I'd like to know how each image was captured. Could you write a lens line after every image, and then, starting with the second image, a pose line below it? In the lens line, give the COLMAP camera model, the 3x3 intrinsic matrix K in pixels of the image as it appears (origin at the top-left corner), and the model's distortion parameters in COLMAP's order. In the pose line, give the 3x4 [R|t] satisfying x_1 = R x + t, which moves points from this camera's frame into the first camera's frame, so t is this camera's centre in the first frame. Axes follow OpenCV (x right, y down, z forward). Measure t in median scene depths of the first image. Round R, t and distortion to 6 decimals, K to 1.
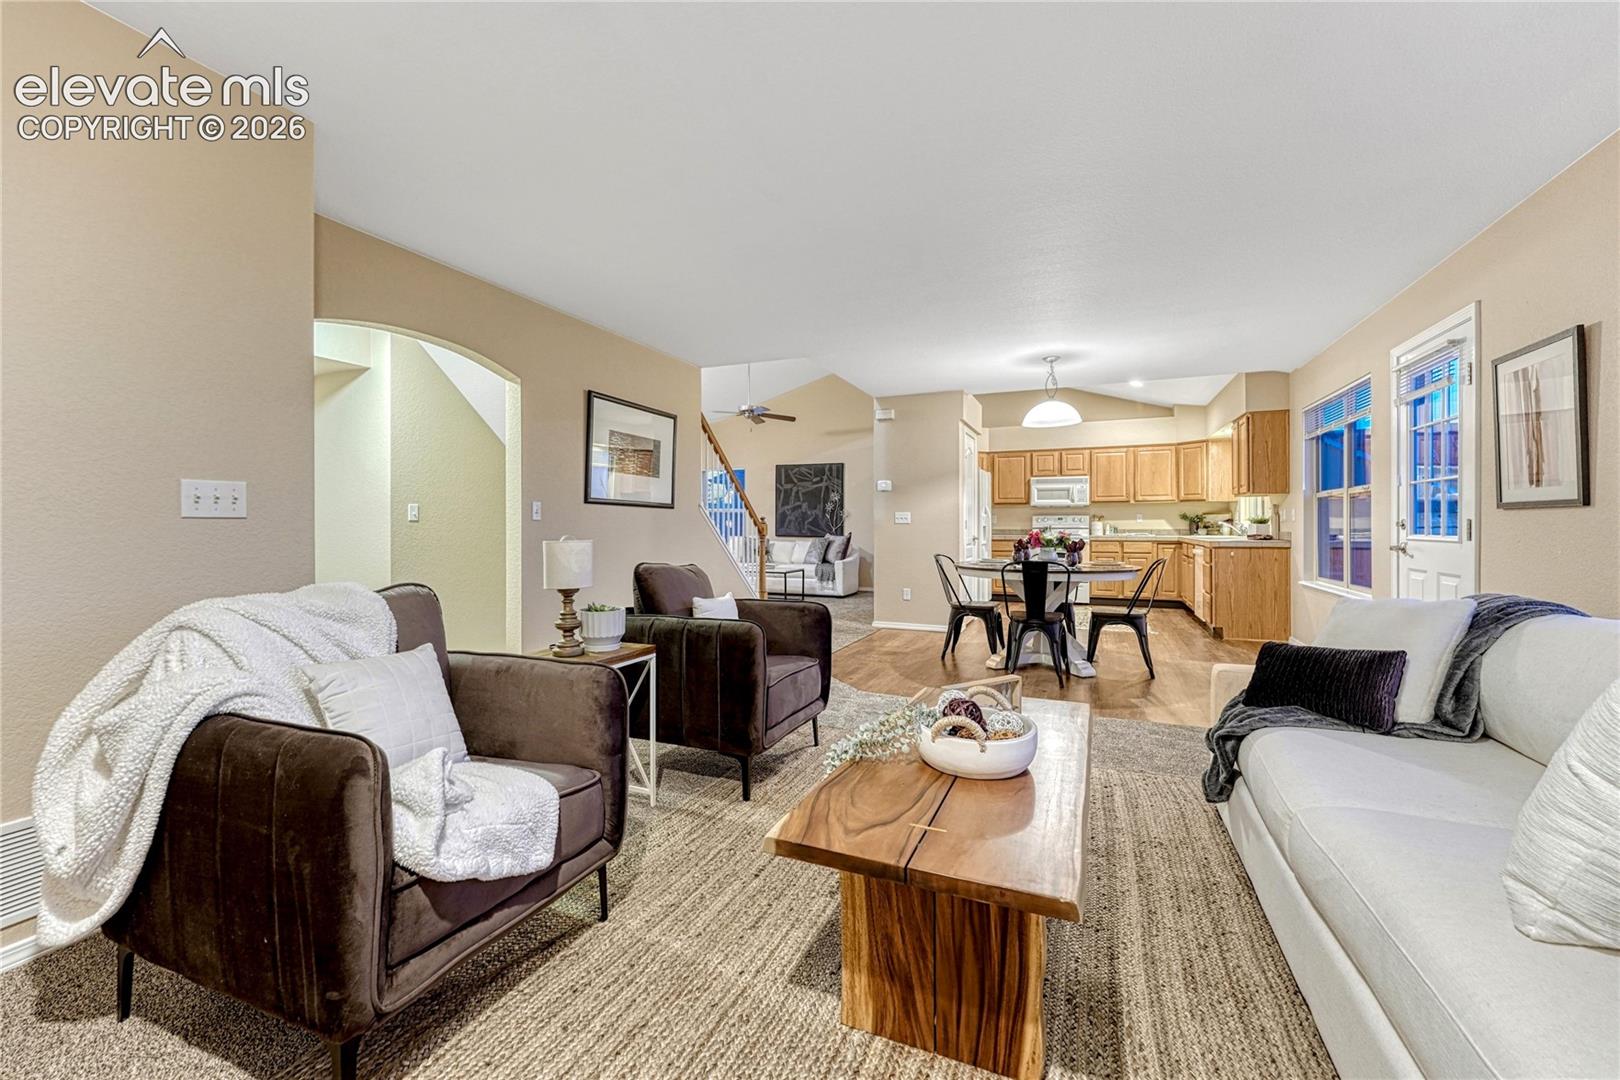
lens RADIAL K [[654.6, 0, 806.8], [0, 654.6, 533.4], [0, 0, 1]] dist [-0.003639, 0.000052]
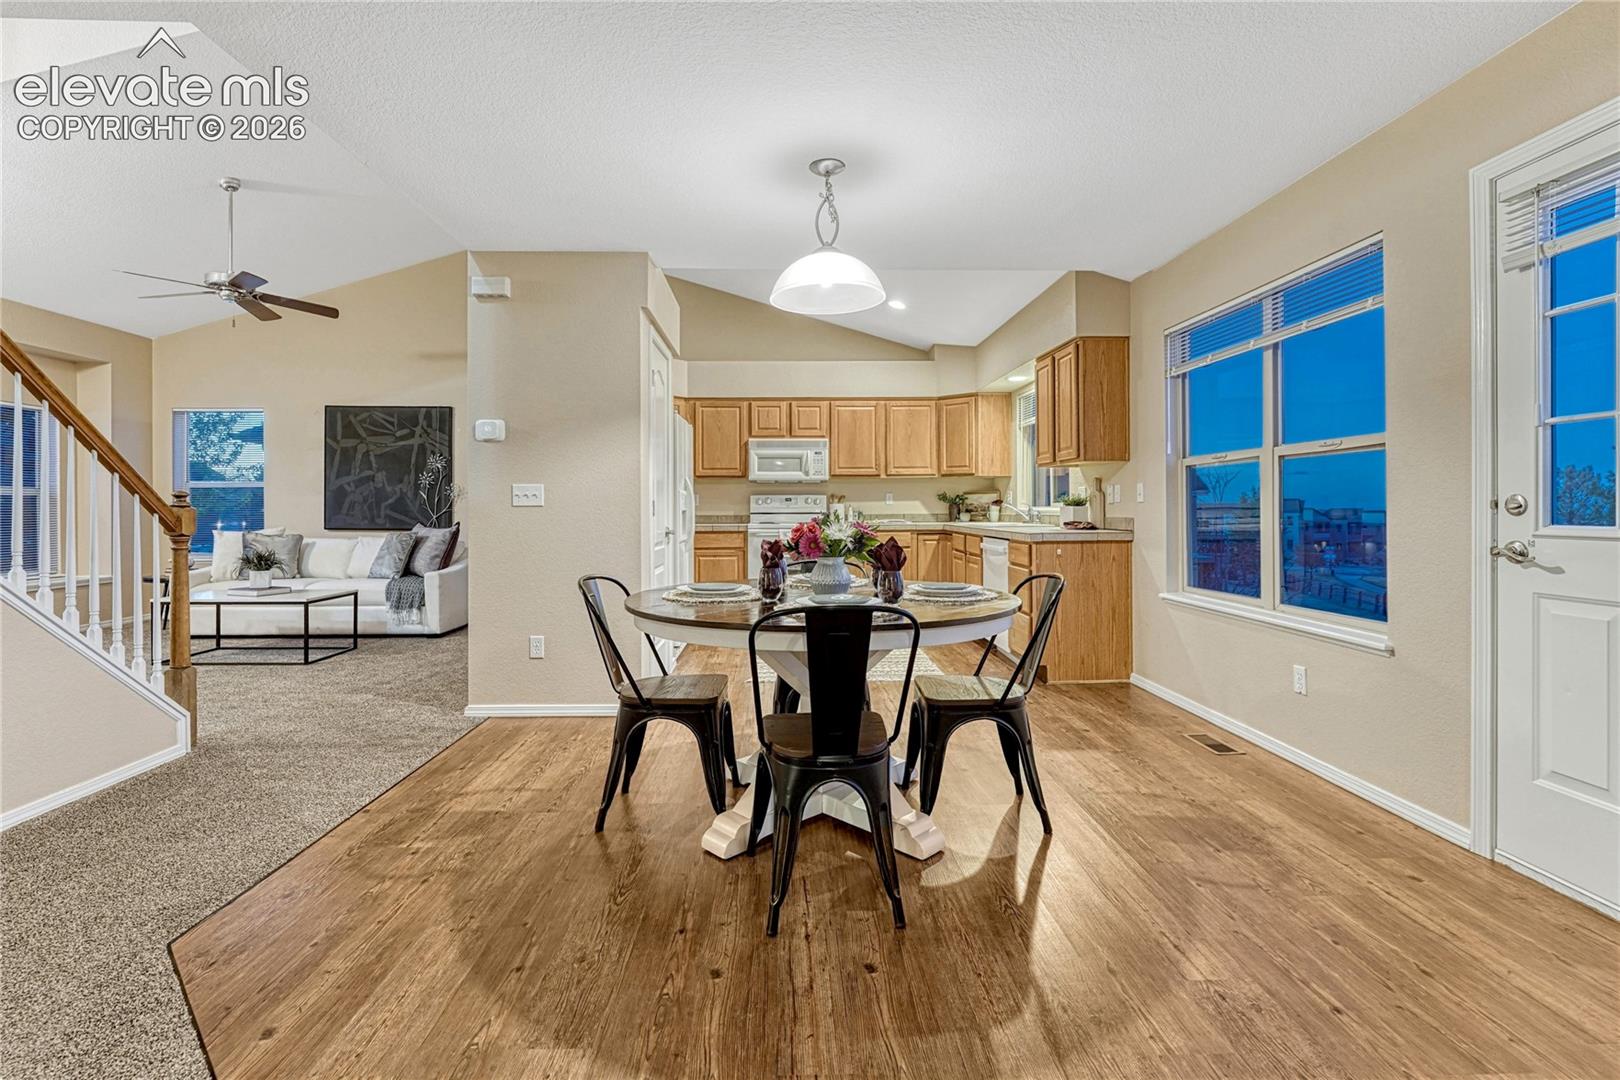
lens RADIAL K [[715.4, 0, 802.5], [0, 715.4, 494.0], [0, 0, 1]] dist [0.001997, 0.000120]
pose [[0.903043, 0.006618, 0.429499, 0.082484], [0.008103, 0.999441, -0.032437, -0.003875], [-0.429473, 0.032772, 0.902485, 0.339618]]
